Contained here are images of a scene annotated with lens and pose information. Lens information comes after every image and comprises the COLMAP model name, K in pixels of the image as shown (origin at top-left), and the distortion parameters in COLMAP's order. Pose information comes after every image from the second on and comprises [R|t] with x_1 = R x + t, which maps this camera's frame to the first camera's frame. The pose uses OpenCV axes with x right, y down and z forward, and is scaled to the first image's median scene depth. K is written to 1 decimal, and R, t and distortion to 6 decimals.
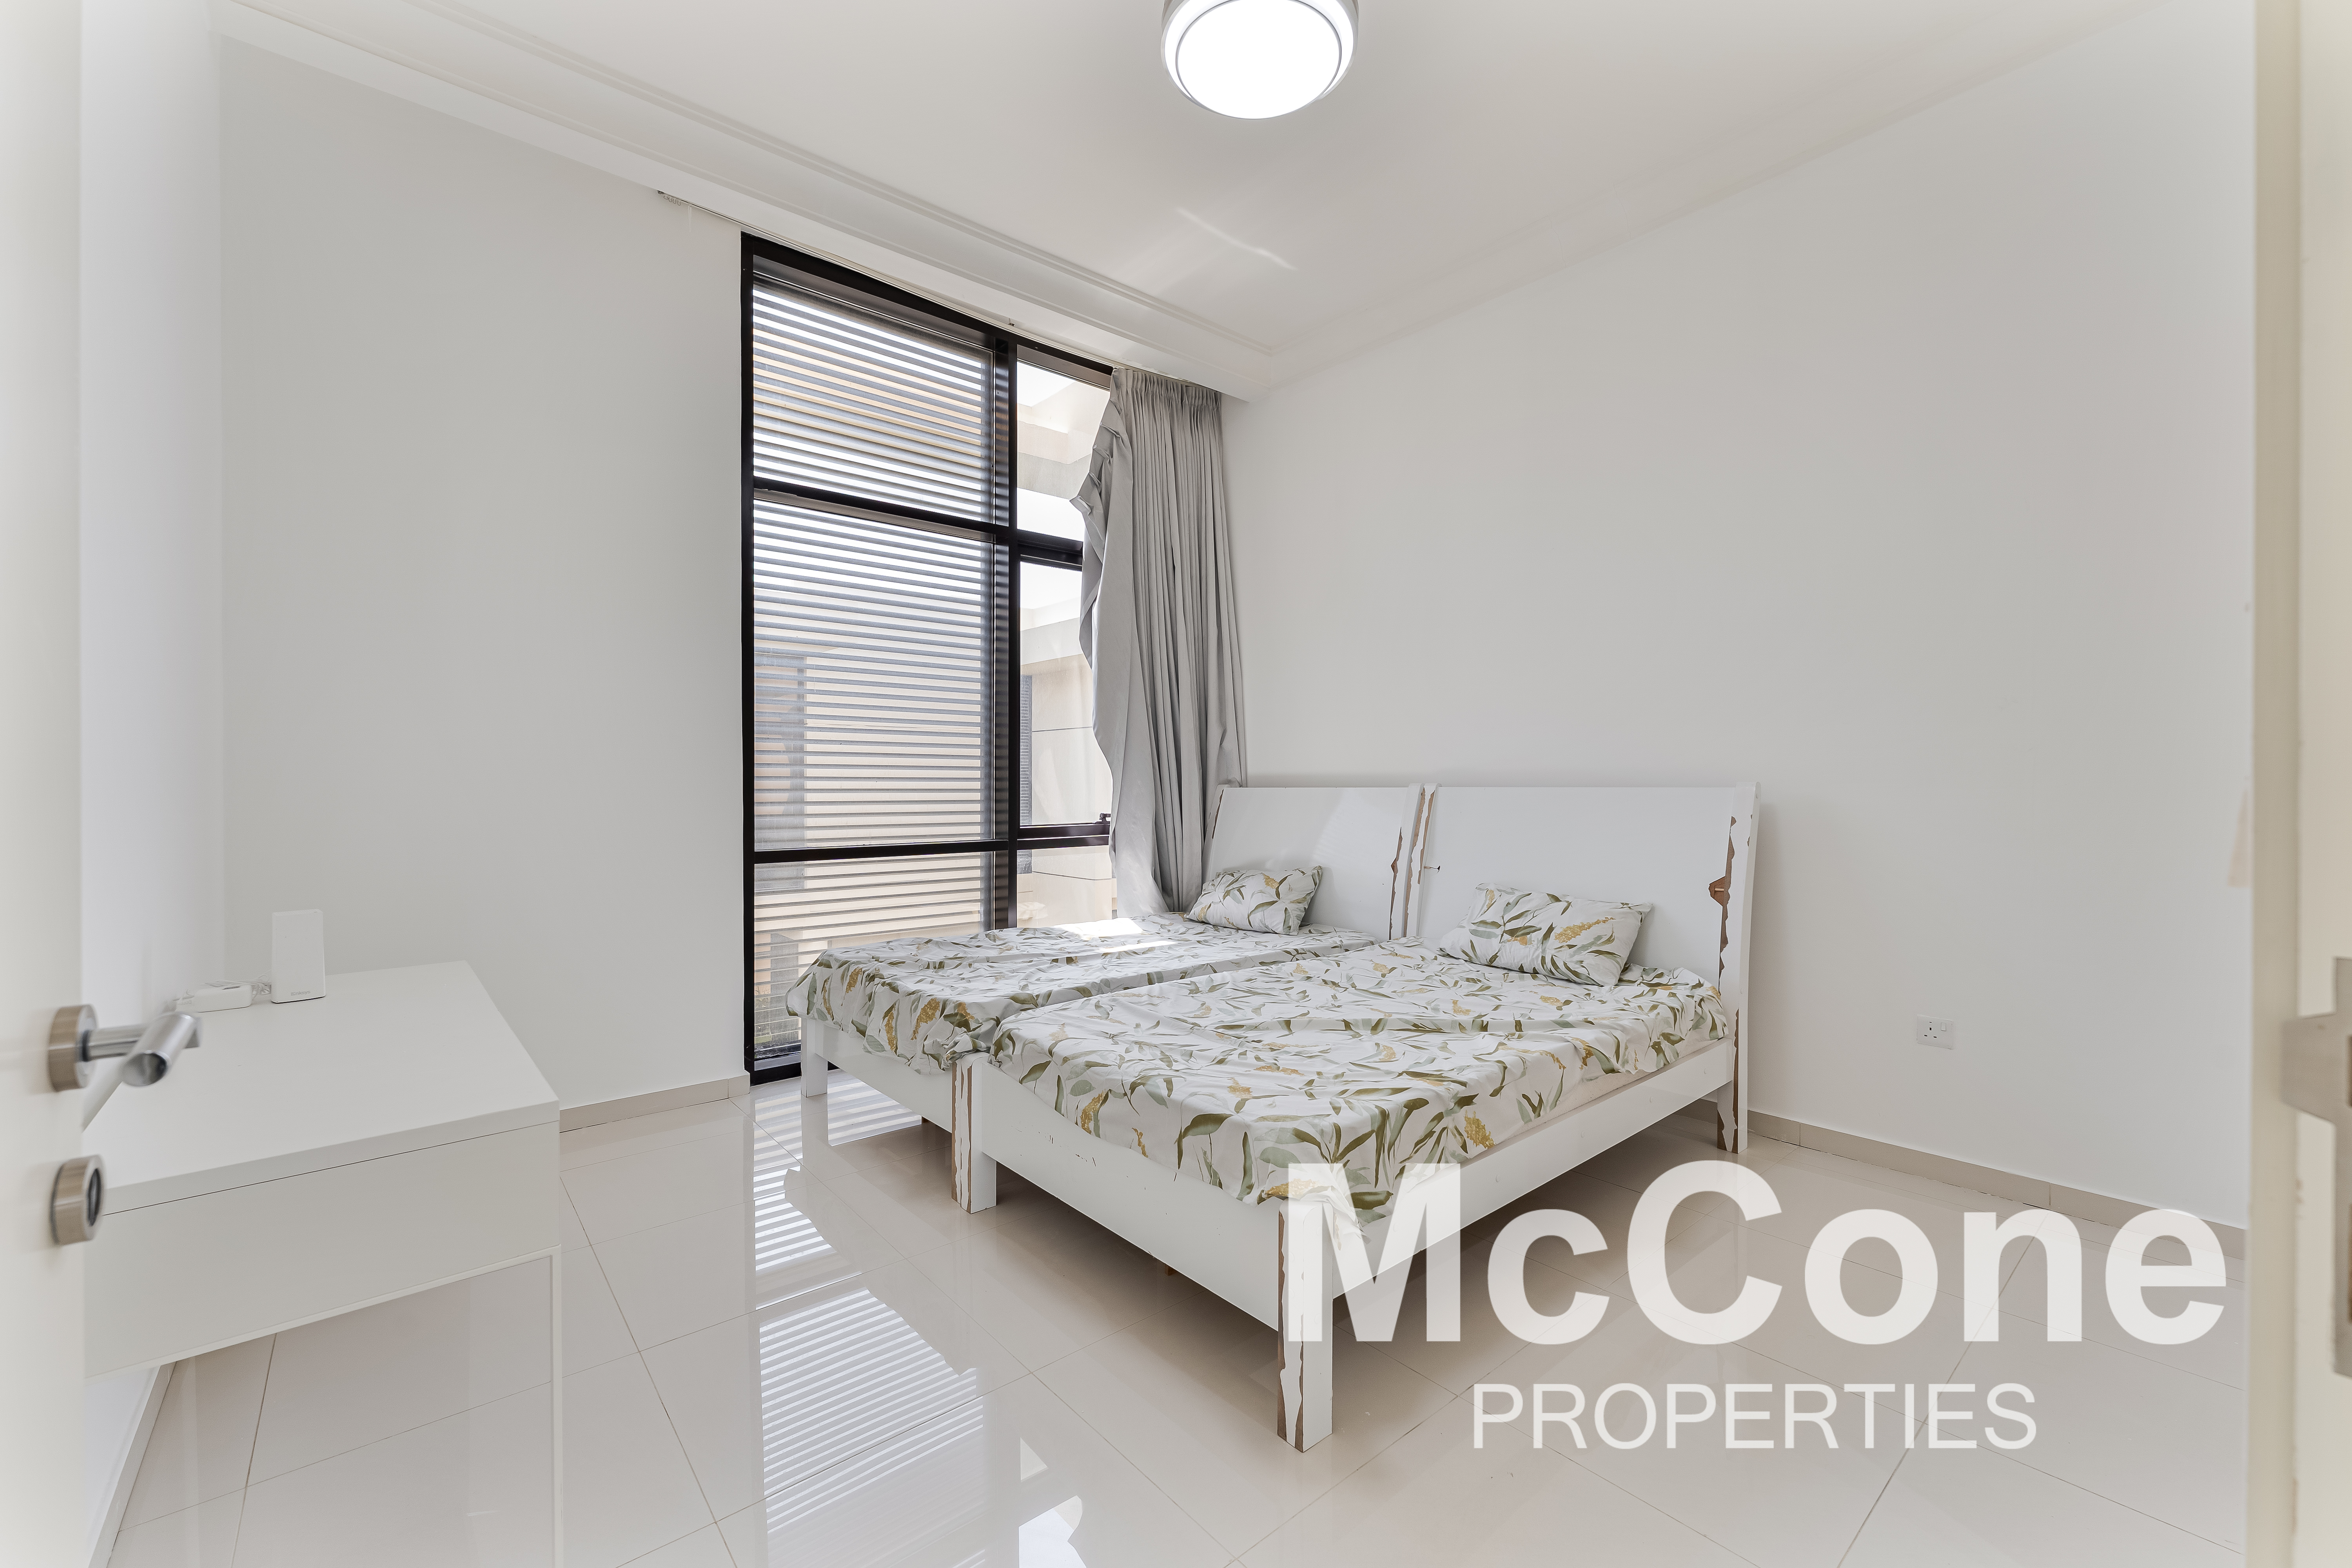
lens RADIAL K [[953.8, 0, 1153.1], [0, 953.8, 784.8], [0, 0, 1]] dist [-0.014033, -0.000079]
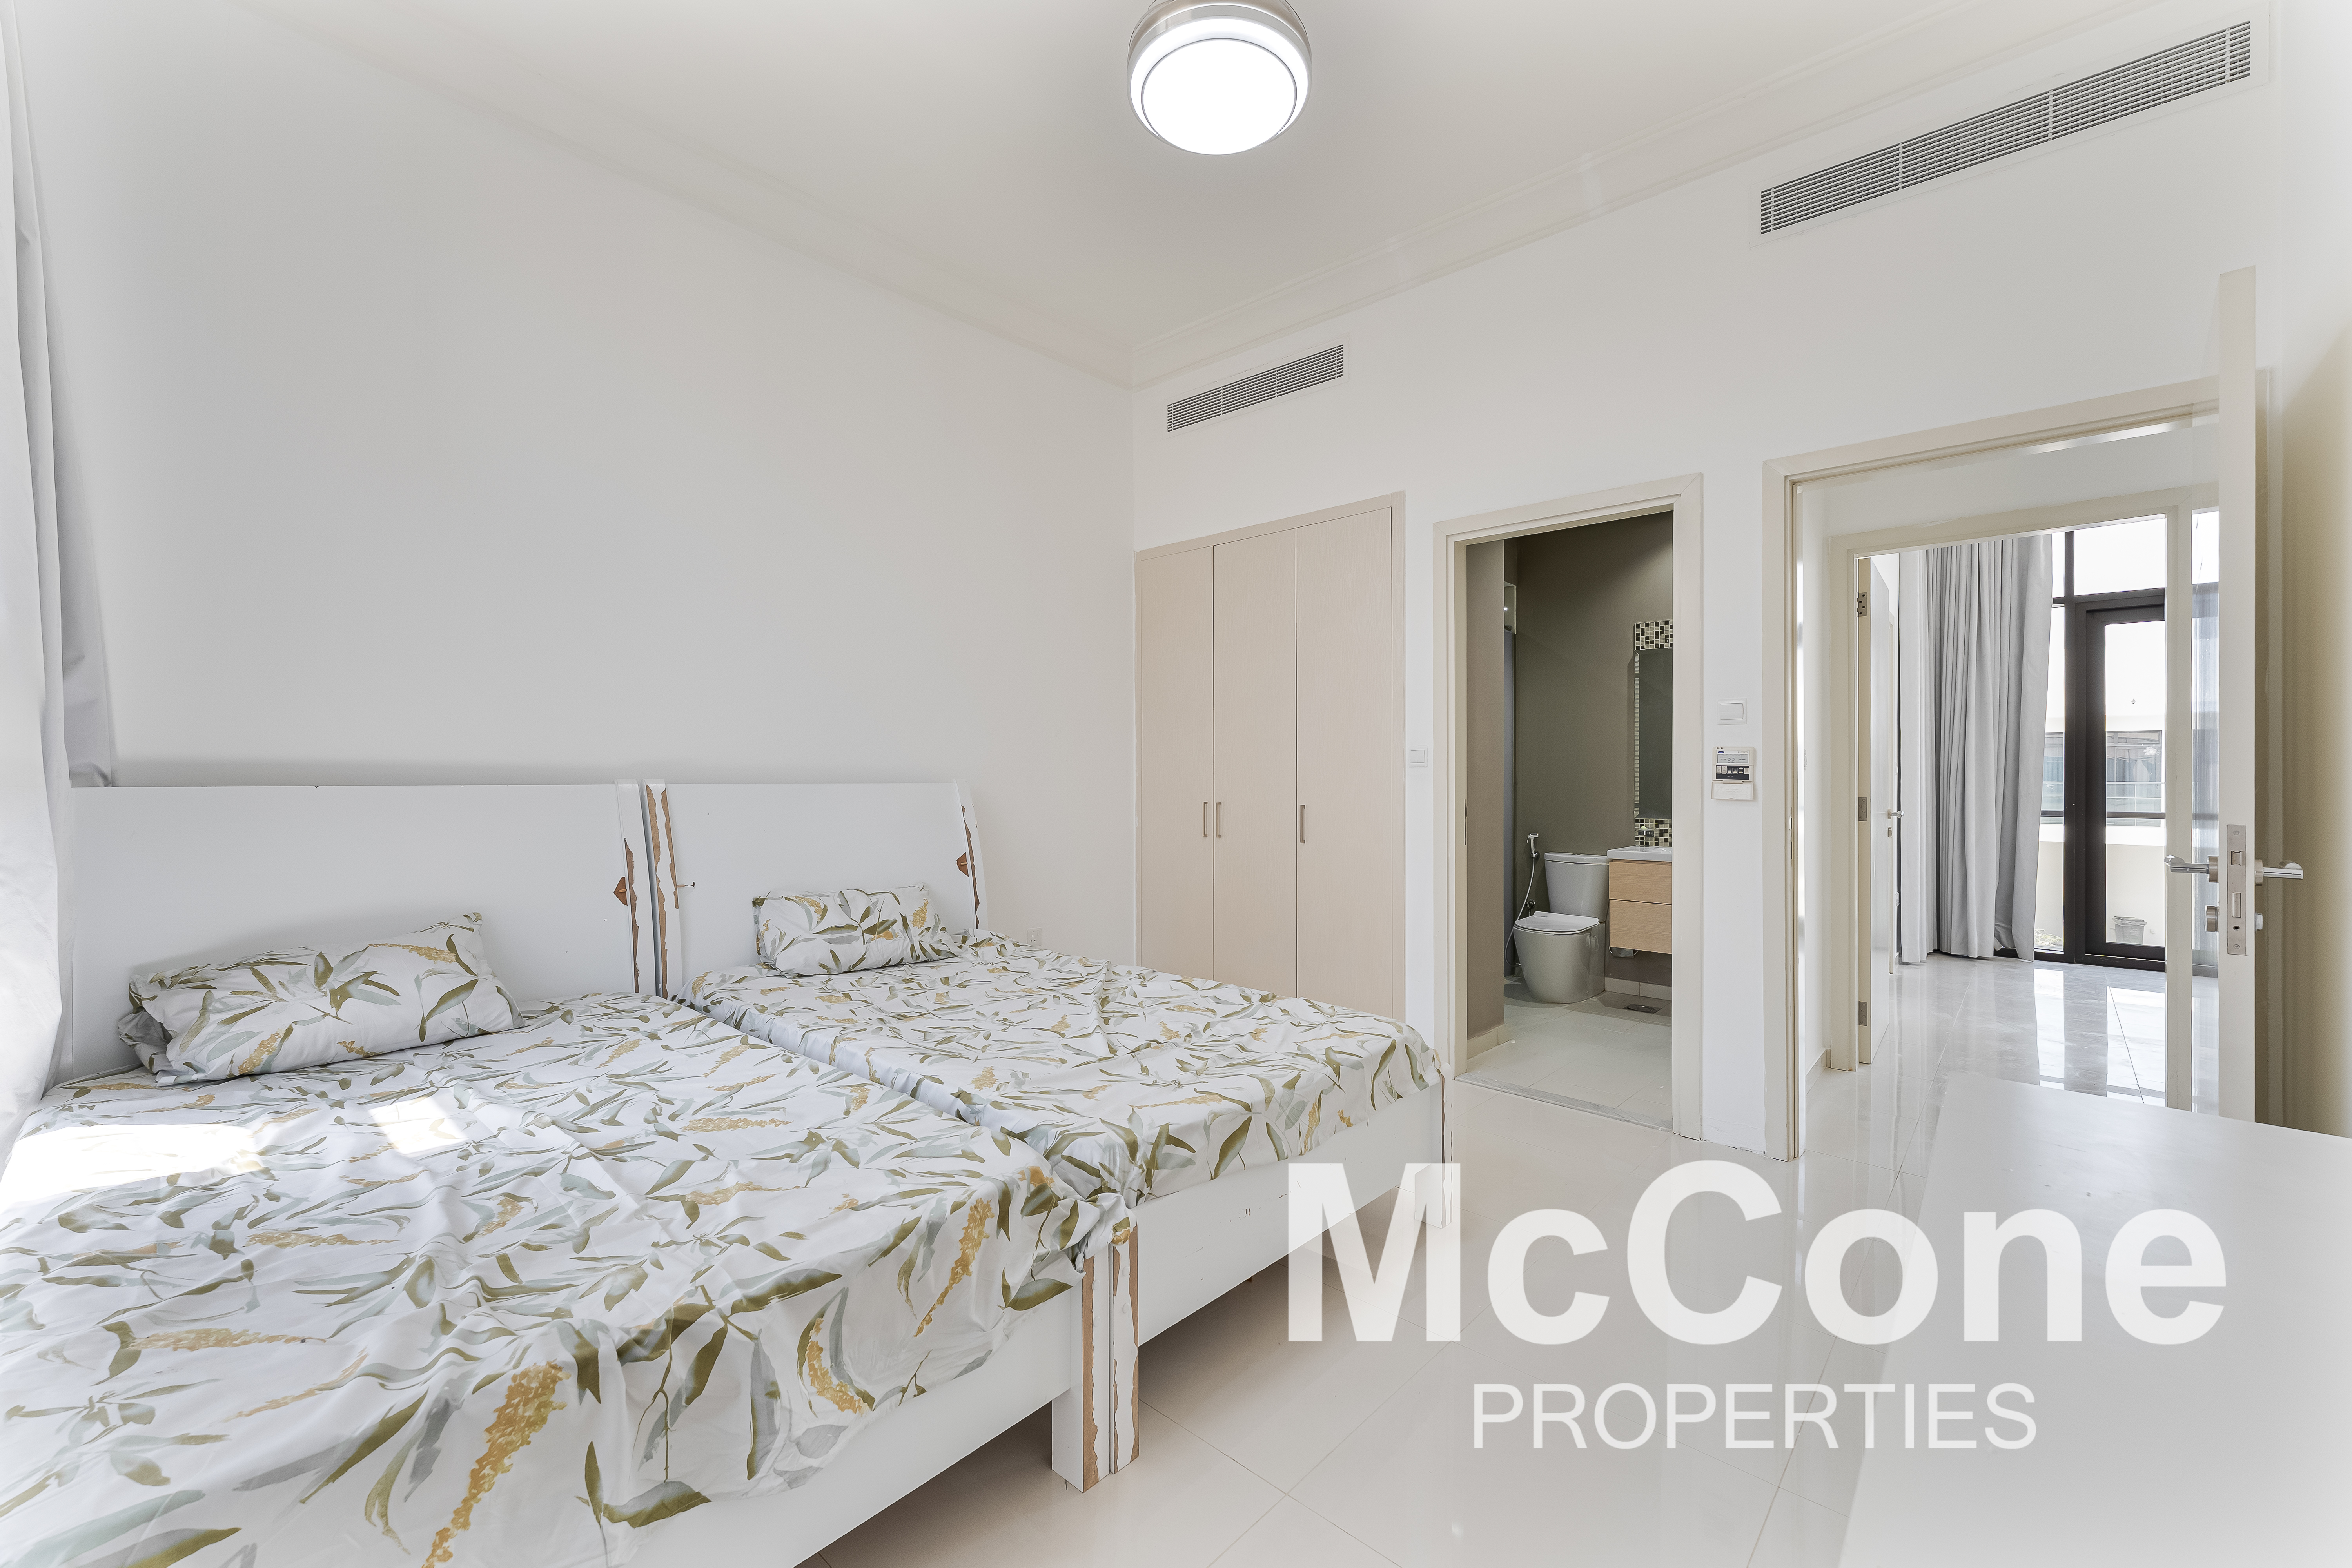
lens RADIAL K [[953.8, 0, 1164.6], [0, 953.8, 784.1], [0, 0, 1]] dist [-0.014033, -0.000079]
pose [[-0.145722, 0.001113, 0.989325, -0.623232], [0.005992, 0.999982, -0.000242, 0.006444], [-0.989307, 0.005893, -0.145726, 0.828513]]
